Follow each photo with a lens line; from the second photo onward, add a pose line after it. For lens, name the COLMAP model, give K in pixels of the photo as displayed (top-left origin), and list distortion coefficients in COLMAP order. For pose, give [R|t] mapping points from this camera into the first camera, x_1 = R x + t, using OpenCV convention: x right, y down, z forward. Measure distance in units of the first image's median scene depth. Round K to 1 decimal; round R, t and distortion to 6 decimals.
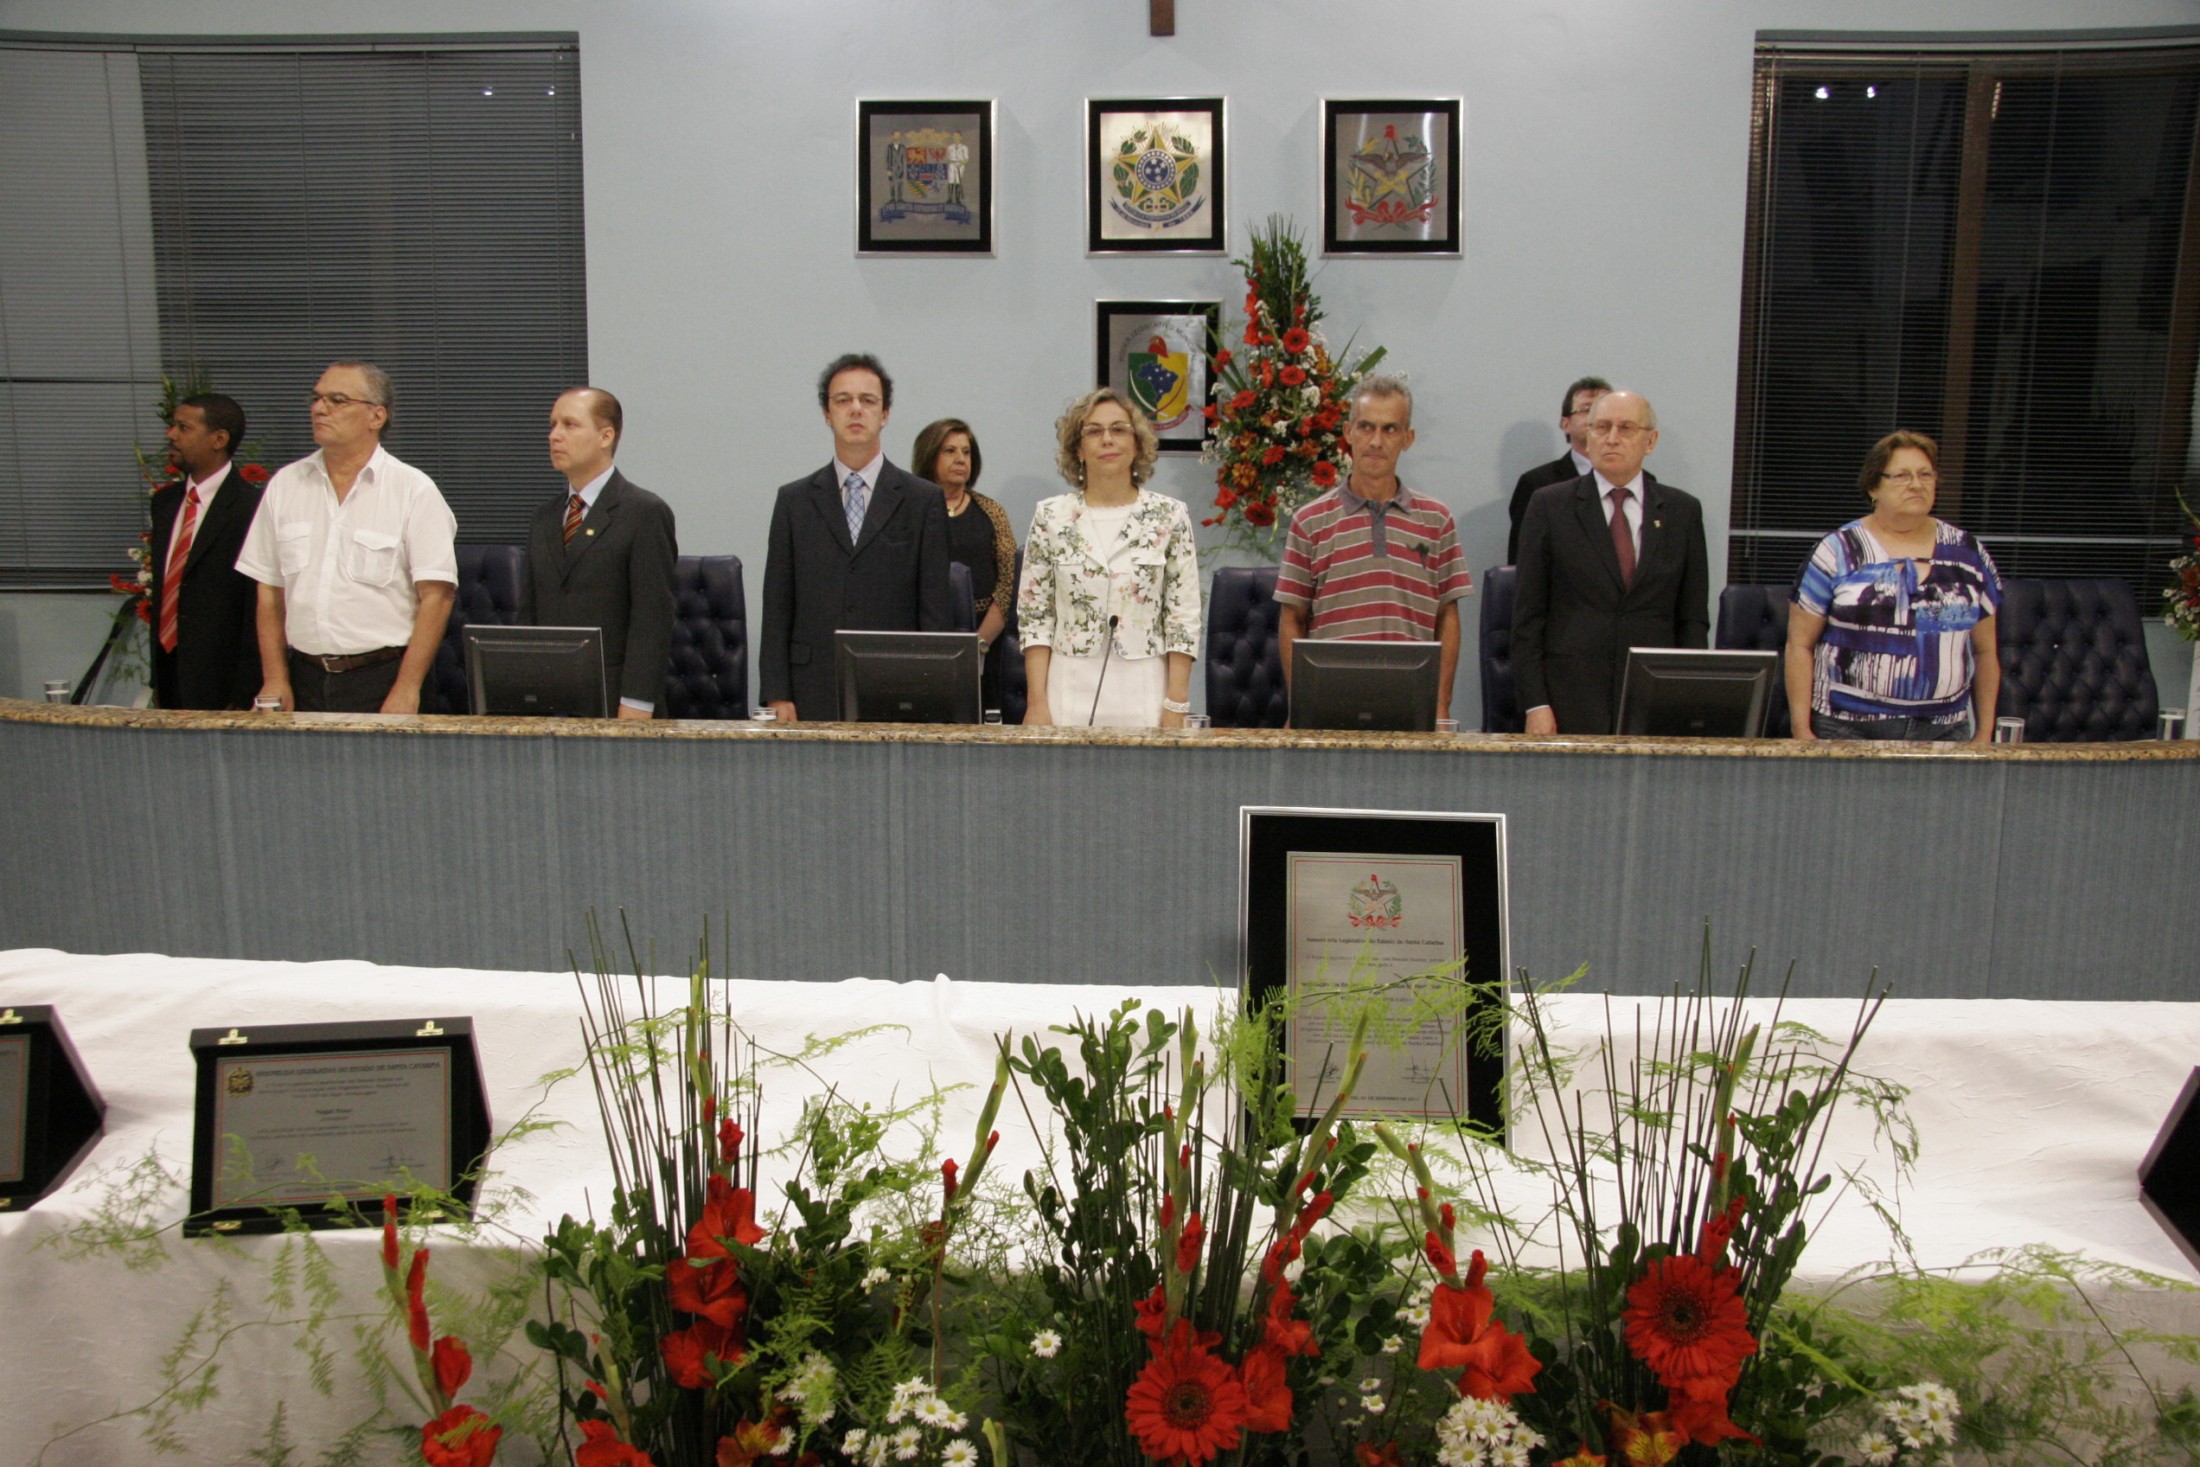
lens RADIAL K [[1825.3, 0, 1106.7], [0, 1825.3, 789.6], [0, 0, 1]] dist [-0.157020, 0.187753]
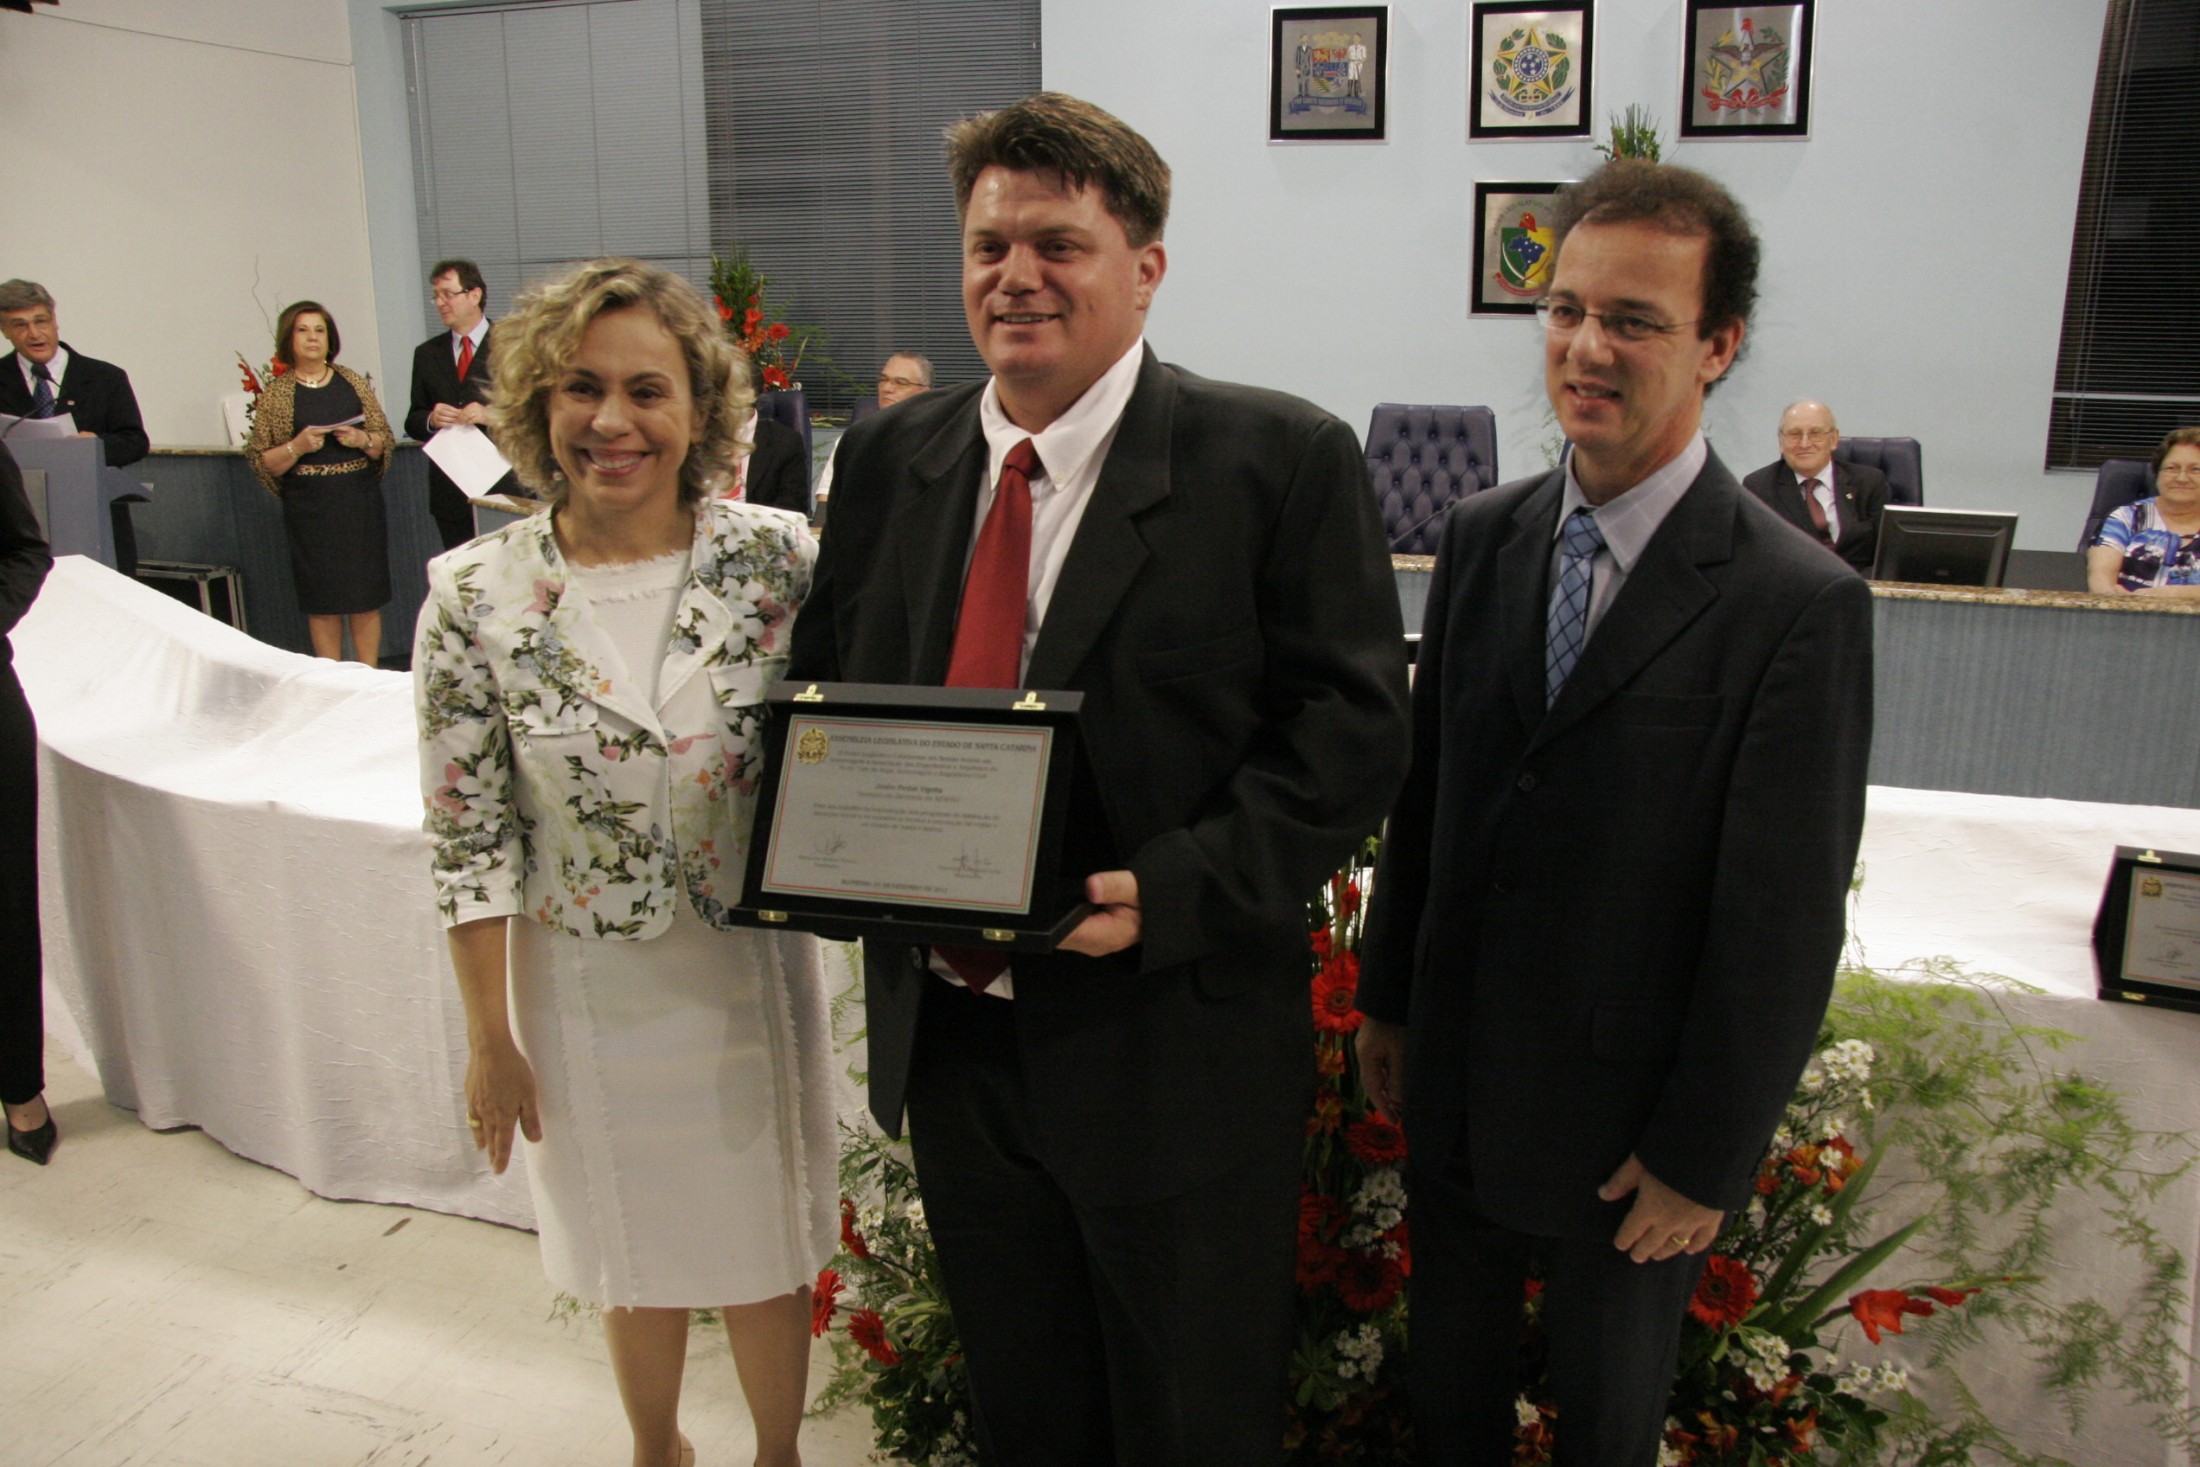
lens RADIAL K [[1698.3, 0, 1132.5], [0, 1698.3, 780.0], [0, 0, 1]] dist [-0.175866, 0.151168]
pose [[0.972141, 0.056015, -0.227605, 0.052140], [-0.031793, 0.993563, 0.108731, -0.001551], [0.232230, -0.098465, 0.967664, -0.122119]]
